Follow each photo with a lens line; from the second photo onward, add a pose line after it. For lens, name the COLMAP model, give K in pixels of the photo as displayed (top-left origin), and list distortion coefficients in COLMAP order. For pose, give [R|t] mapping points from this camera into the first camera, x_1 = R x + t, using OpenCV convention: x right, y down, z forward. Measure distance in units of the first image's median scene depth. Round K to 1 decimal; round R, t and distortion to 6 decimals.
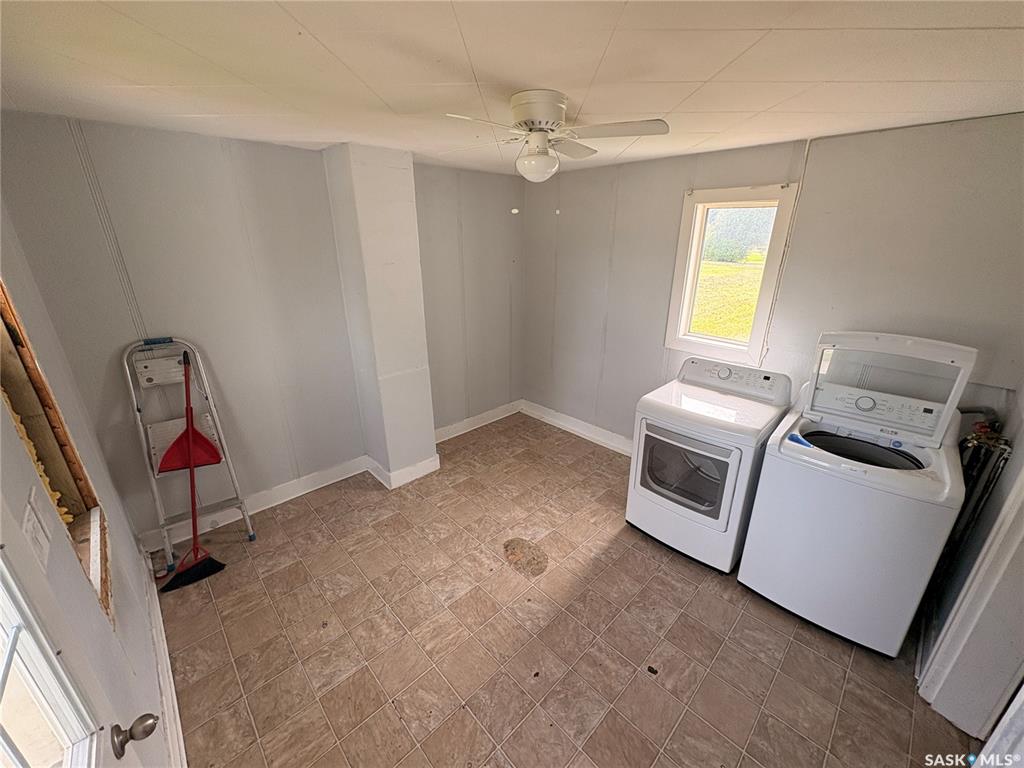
lens RADIAL K [[407.6, 0, 511.7], [0, 407.6, 382.4], [0, 0, 1]] dist [0.000023, 0.000503]
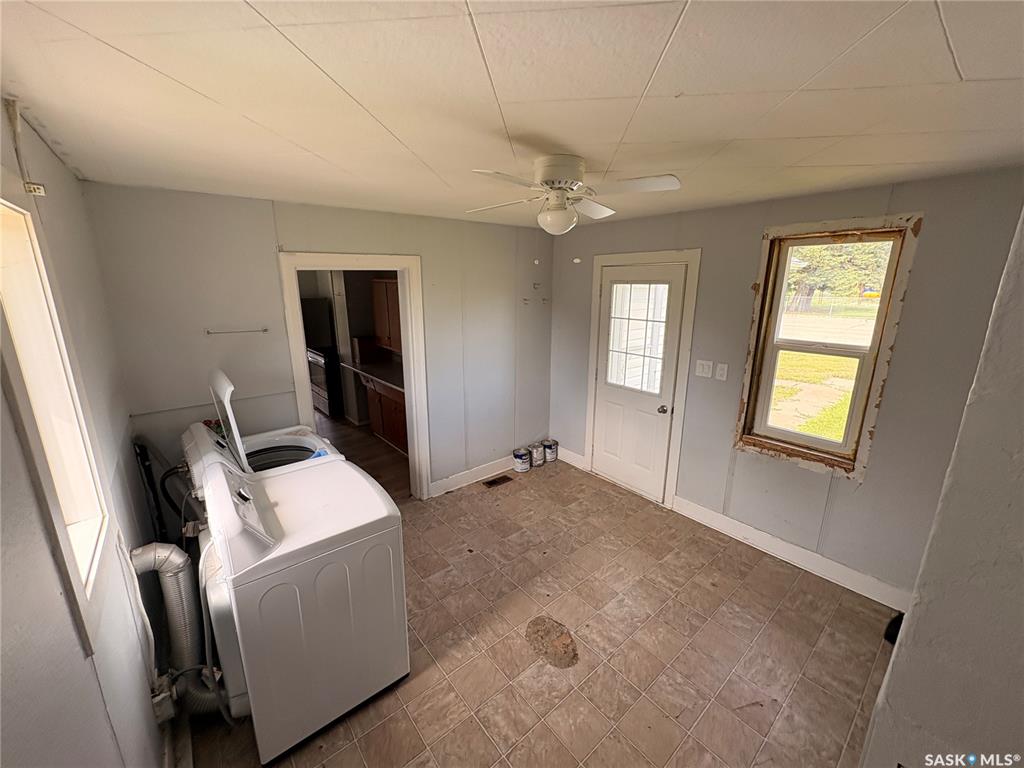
lens RADIAL K [[407.6, 0, 511.7], [0, 407.6, 382.4], [0, 0, 1]] dist [0.000023, 0.000503]
pose [[-0.997666, -0.015685, 0.066462, 0.074840], [0.024428, 0.826888, 0.561836, -0.561730], [-0.063769, 0.562148, -0.824575, 1.527617]]
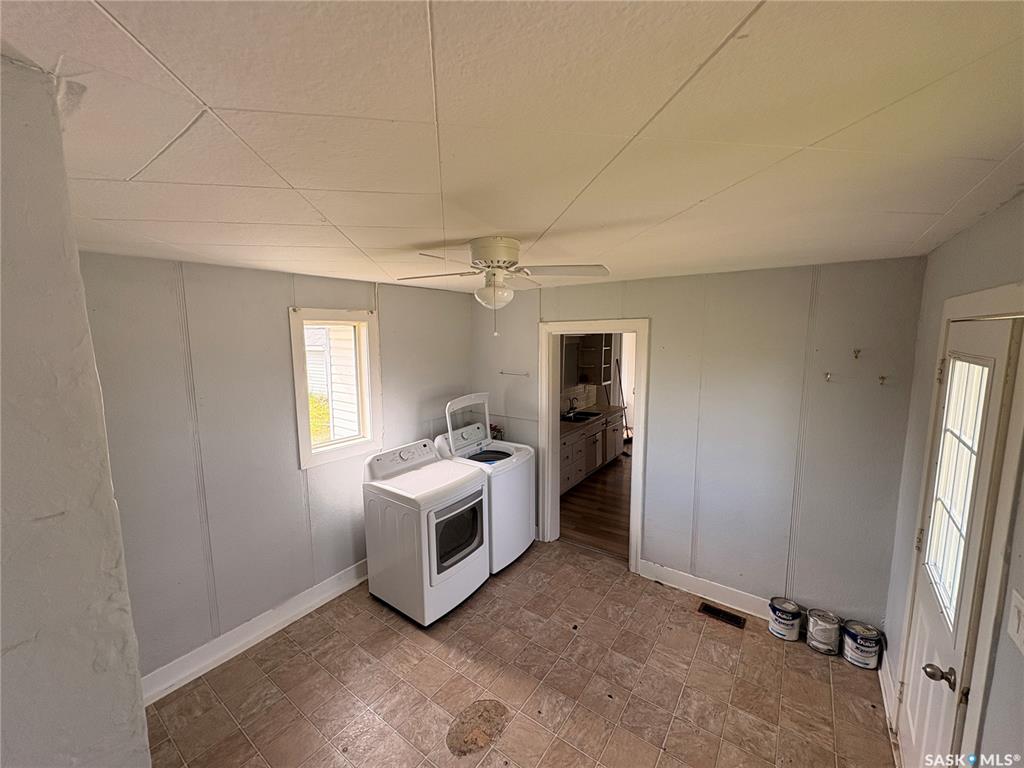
lens RADIAL K [[407.6, 0, 511.7], [0, 407.6, 382.4], [0, 0, 1]] dist [0.000023, 0.000503]
pose [[-0.176873, -0.119158, 0.976994, -0.750800], [0.348776, 0.920641, 0.175427, -0.352665], [-0.920365, 0.371780, -0.121277, 0.845042]]
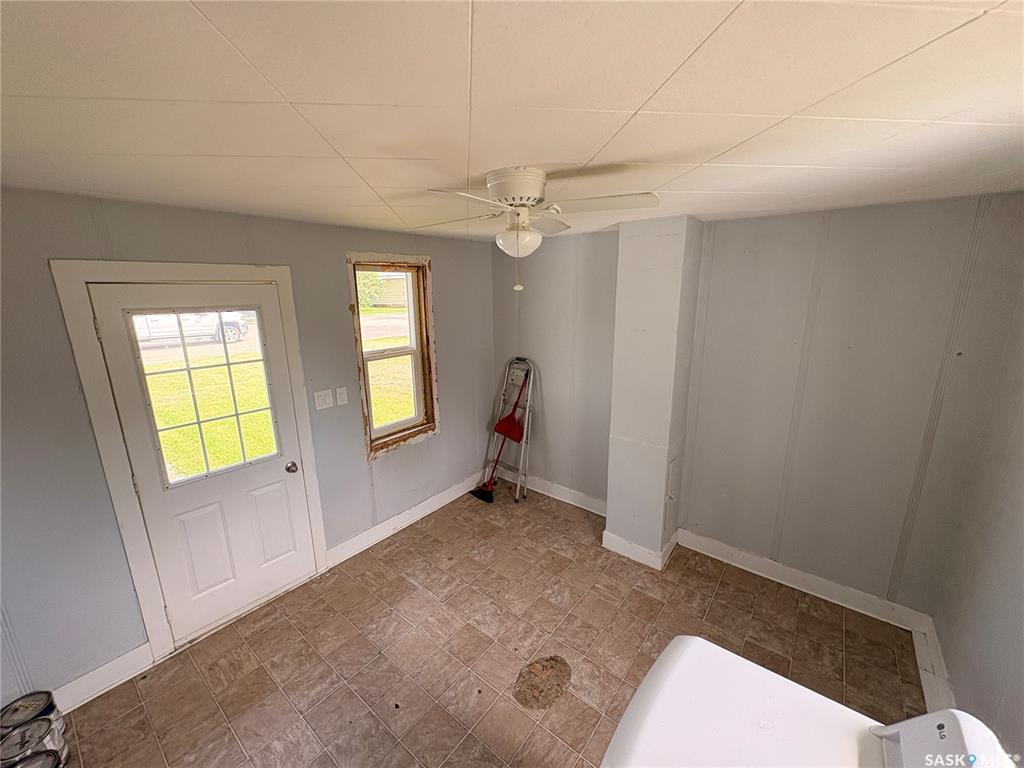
lens RADIAL K [[407.6, 0, 511.7], [0, 407.6, 382.4], [0, 0, 1]] dist [0.000023, 0.000503]
pose [[0.136474, 0.223115, -0.965192, 0.743767], [-0.334428, 0.927487, 0.167112, -0.273343], [0.932488, 0.299980, 0.201193, 0.641057]]
